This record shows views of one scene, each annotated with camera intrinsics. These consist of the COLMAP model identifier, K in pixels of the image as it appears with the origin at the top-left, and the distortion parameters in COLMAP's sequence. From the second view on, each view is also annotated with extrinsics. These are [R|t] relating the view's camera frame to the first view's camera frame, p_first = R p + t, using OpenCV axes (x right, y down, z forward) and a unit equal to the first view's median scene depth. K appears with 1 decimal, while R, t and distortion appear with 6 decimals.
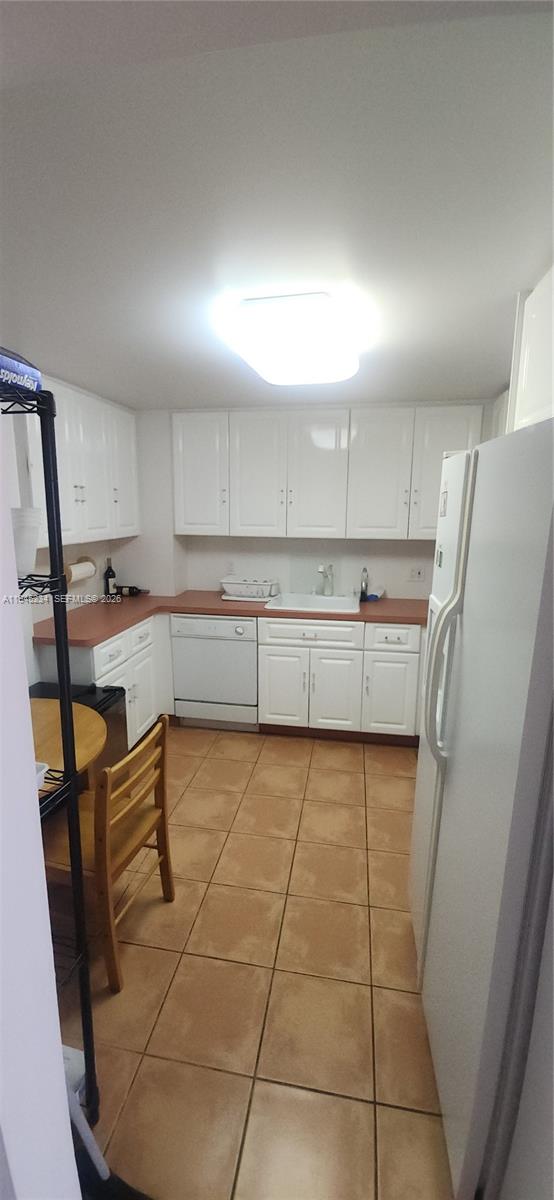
lens RADIAL K [[483.3, 0, 270.6], [0, 483.3, 599.6], [0, 0, 1]] dist [0.000325, -0.002790]
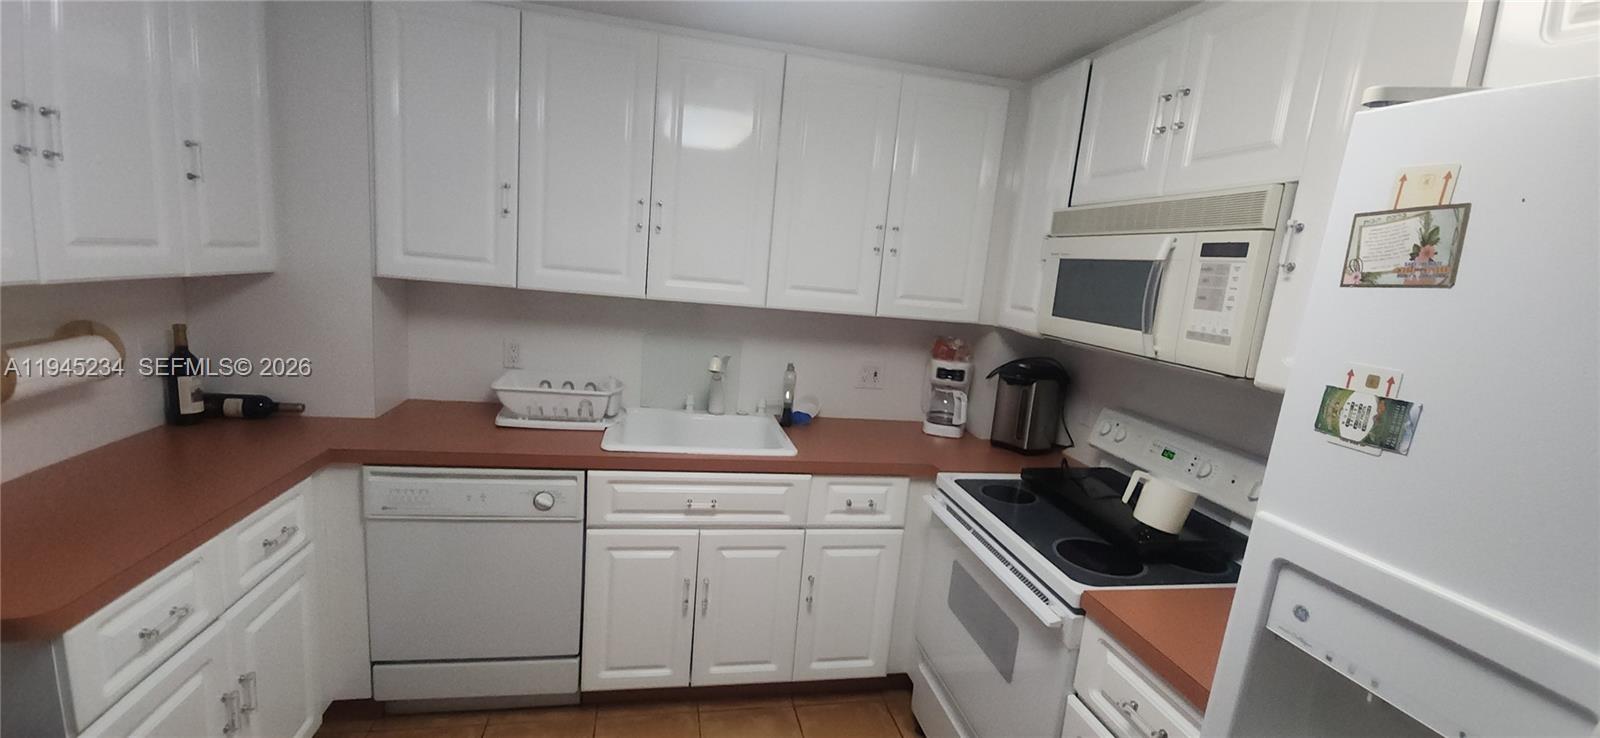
lens RADIAL K [[644.4, 0, 800.0], [0, 644.4, 382.4], [0, 0, 1]] dist [0.000325, -0.002790]
pose [[0.925888, 0.009916, 0.377668, -0.069383], [-0.010847, 0.999941, 0.000339, -0.047585], [-0.377642, -0.004410, 0.925941, 0.347558]]
